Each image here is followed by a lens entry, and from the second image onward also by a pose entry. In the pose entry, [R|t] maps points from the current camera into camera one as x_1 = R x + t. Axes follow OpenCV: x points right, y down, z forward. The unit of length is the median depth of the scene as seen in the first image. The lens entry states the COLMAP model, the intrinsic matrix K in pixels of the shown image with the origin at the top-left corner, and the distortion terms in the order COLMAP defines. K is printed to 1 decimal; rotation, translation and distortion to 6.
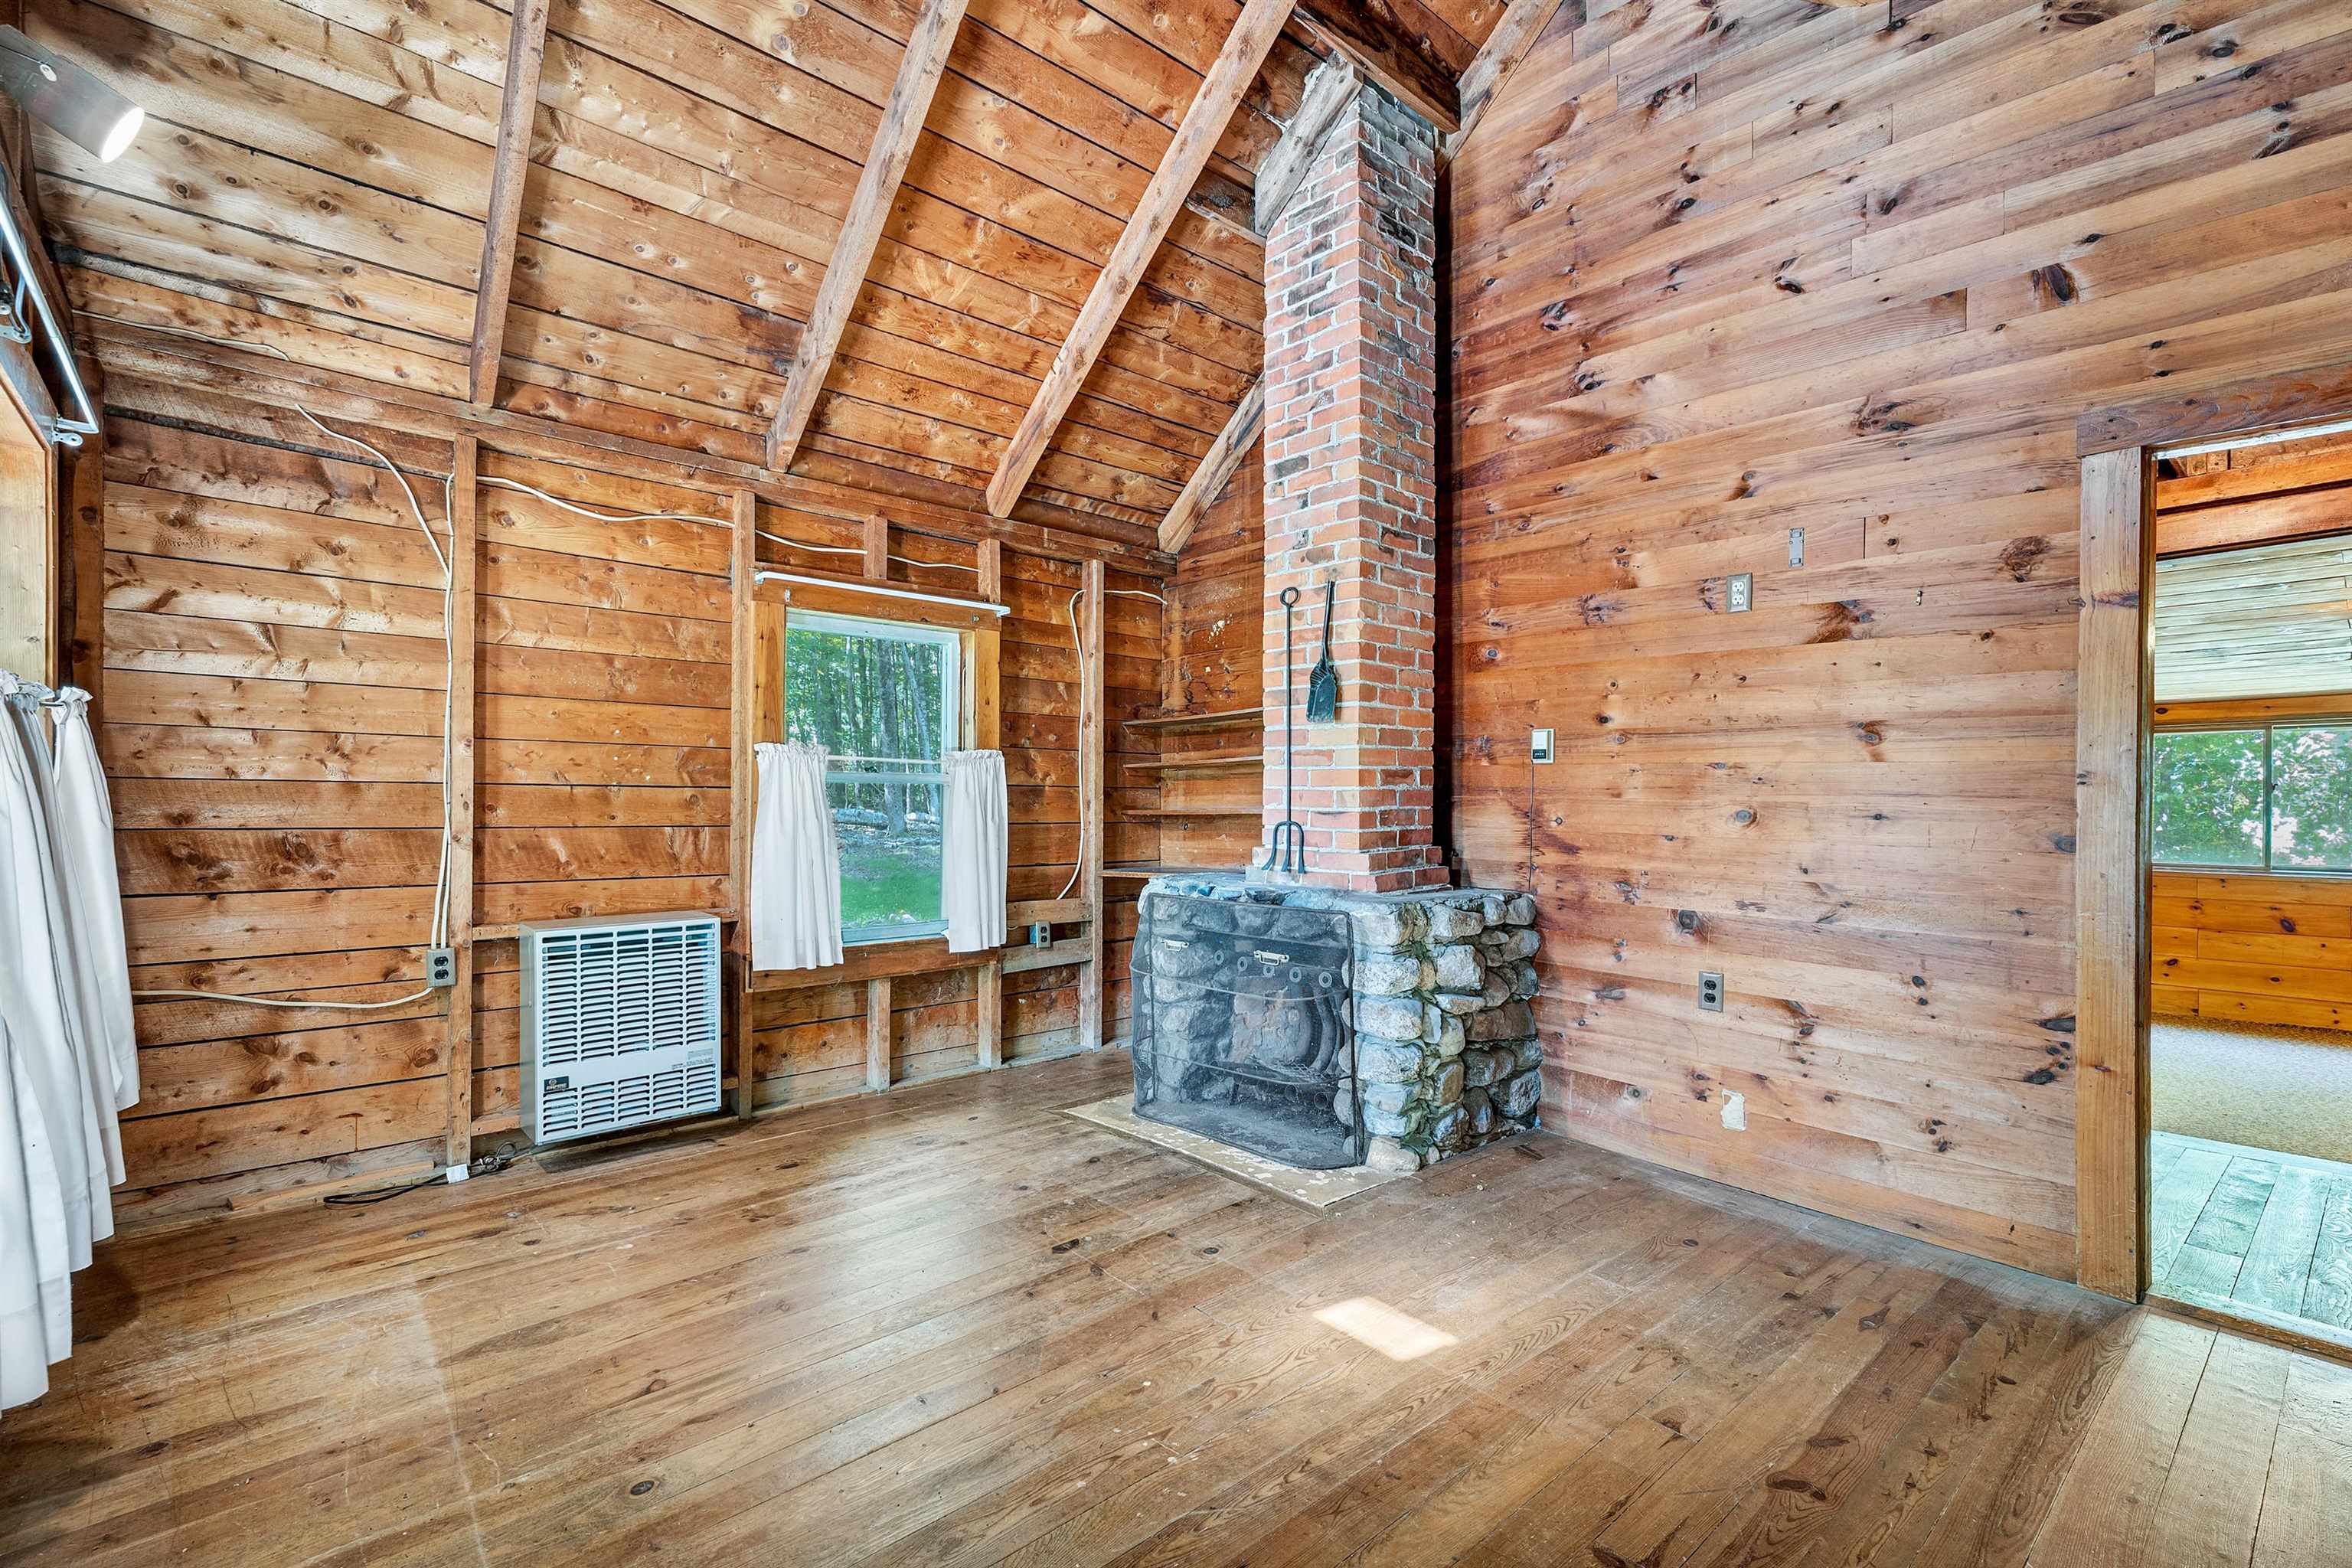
lens RADIAL K [[1027.3, 0, 1166.8], [0, 1027.3, 776.2], [0, 0, 1]] dist [0.001886, 0.000286]
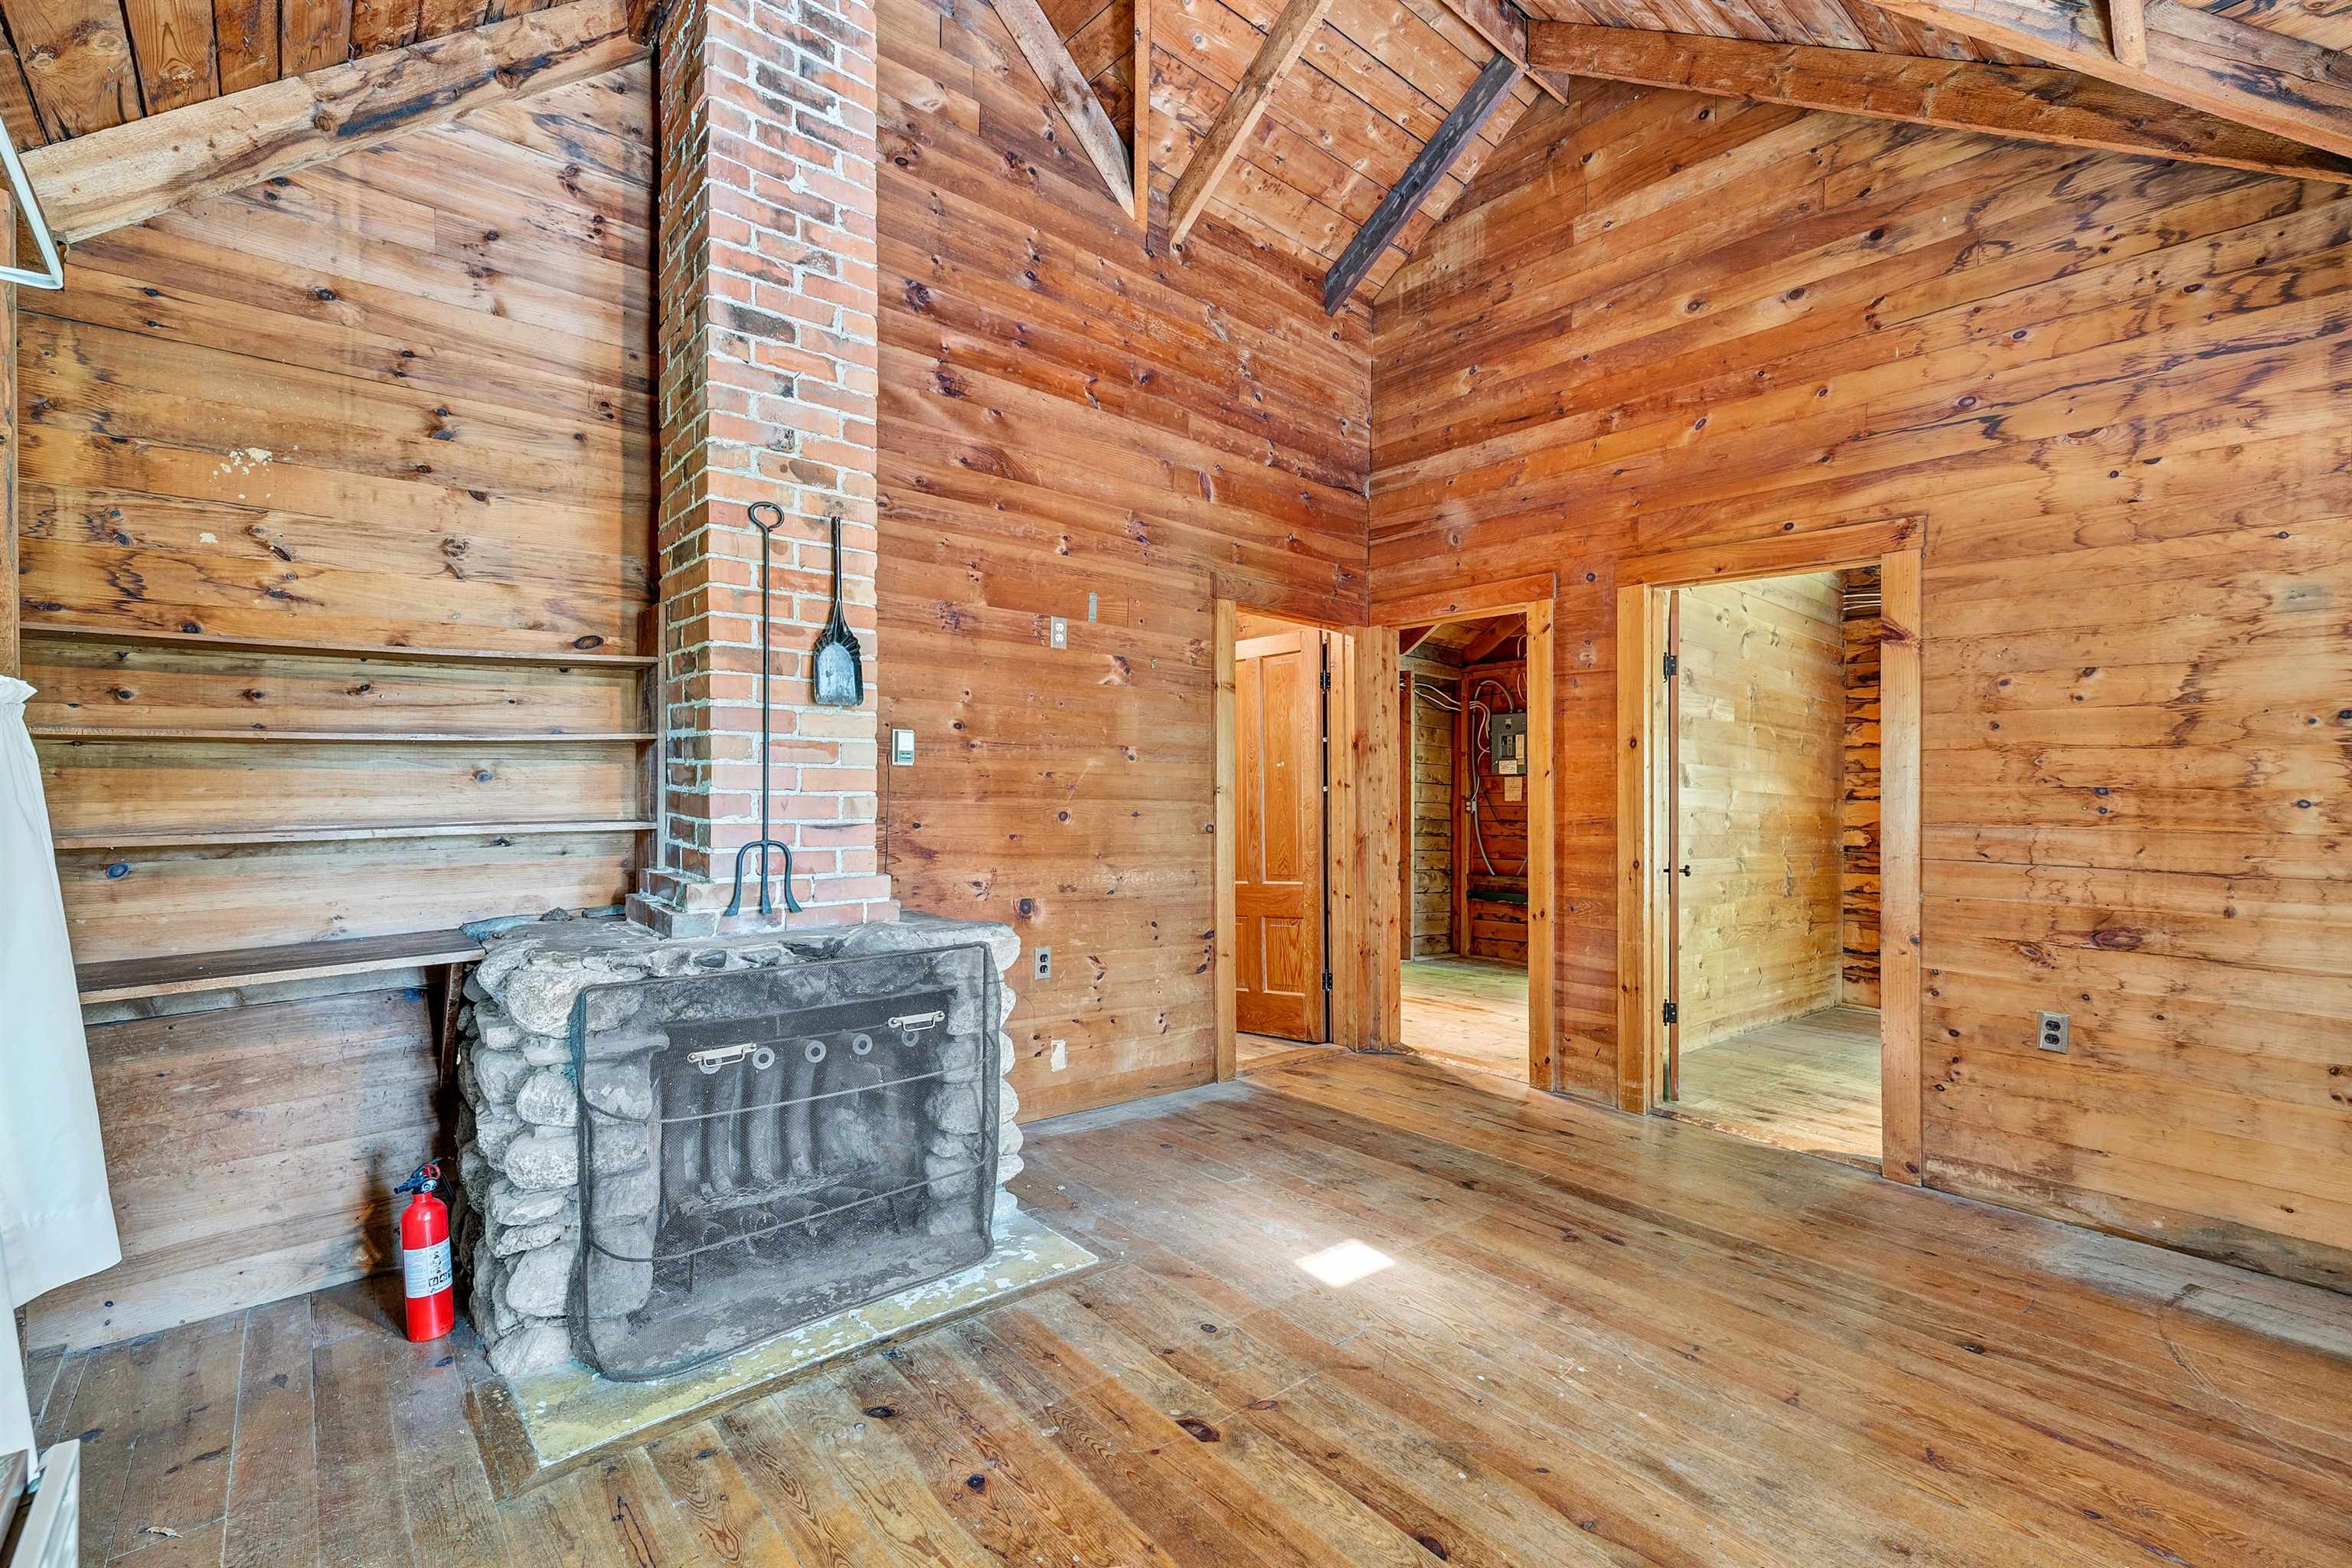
lens RADIAL K [[1049.9, 0, 1168.3], [0, 1049.9, 811.2], [0, 0, 1]] dist [-0.002991, -0.000290]
pose [[0.024984, -0.021279, 0.999461, -0.612972], [-0.019165, 0.999580, 0.021760, 0.003188], [-0.999504, -0.019698, 0.024565, 0.746242]]
